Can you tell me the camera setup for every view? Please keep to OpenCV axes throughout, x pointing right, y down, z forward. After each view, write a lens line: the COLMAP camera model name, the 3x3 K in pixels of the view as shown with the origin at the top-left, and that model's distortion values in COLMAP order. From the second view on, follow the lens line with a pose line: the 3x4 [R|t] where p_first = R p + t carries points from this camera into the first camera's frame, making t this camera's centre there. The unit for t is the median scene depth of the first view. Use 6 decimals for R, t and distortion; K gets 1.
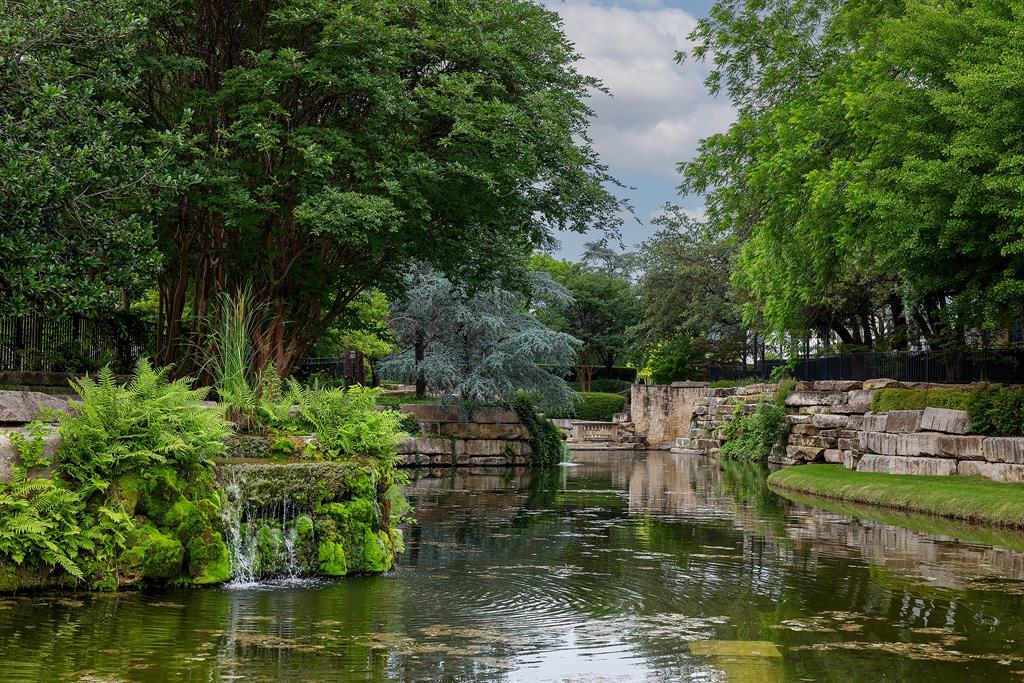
lens RADIAL K [[1454.8, 0, 512.0], [0, 1454.8, 341.5], [0, 0, 1]] dist [-0.031794, -0.071678]
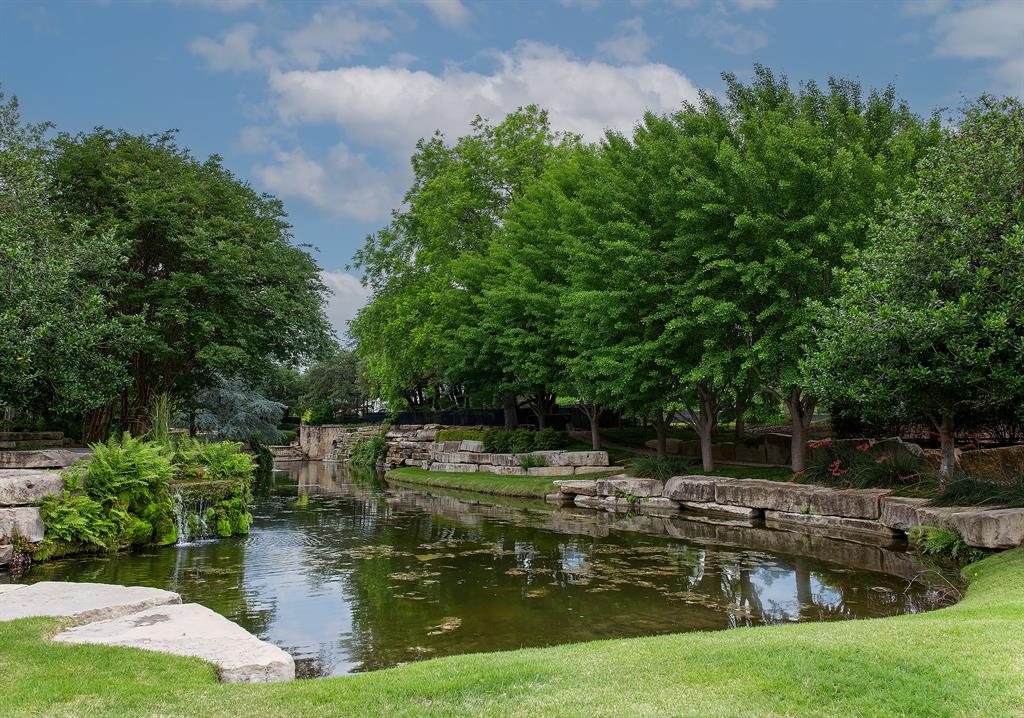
lens RADIAL K [[781.3, 0, 512.0], [0, 781.3, 359.0], [0, 0, 1]] dist [-0.003813, -0.002006]
pose [[0.923362, 0.023419, 0.383215, -0.103667], [-0.006152, 0.998912, -0.046221, -0.023562], [-0.383881, 0.040321, 0.922502, -0.103972]]
